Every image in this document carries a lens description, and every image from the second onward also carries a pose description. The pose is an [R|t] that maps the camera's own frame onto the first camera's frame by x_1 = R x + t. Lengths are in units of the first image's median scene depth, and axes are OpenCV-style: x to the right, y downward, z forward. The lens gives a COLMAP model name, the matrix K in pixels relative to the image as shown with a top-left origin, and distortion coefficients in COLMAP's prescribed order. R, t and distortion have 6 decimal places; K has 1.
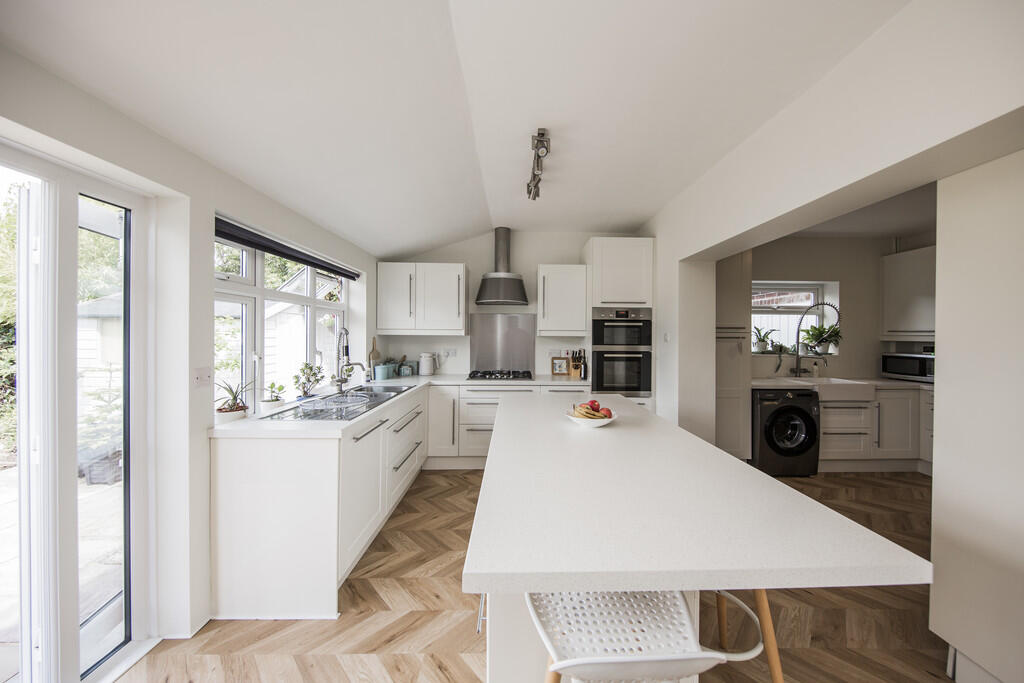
lens RADIAL K [[343.5, 0, 516.4], [0, 343.5, 337.3], [0, 0, 1]] dist [-0.010385, -0.000070]
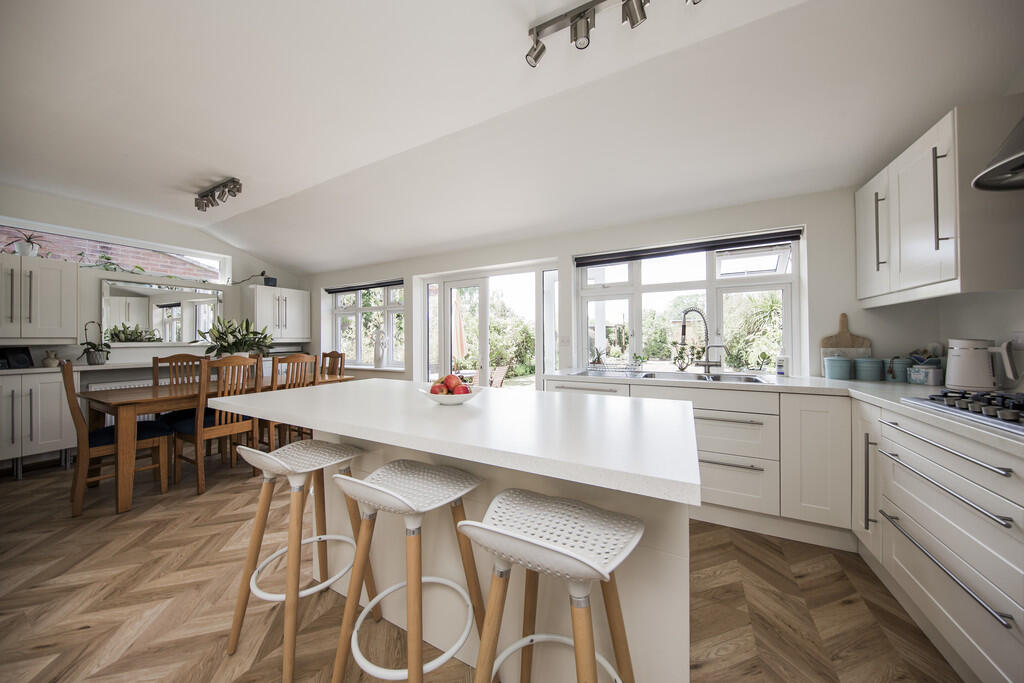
lens RADIAL K [[323.4, 0, 515.3], [0, 323.4, 336.7], [0, 0, 1]] dist [0.000122, 0.000009]
pose [[-0.484057, -0.004822, -0.875023, 0.535860], [-0.004343, 0.999986, -0.003108, 0.059677], [0.875026, 0.002296, -0.484071, 0.961157]]
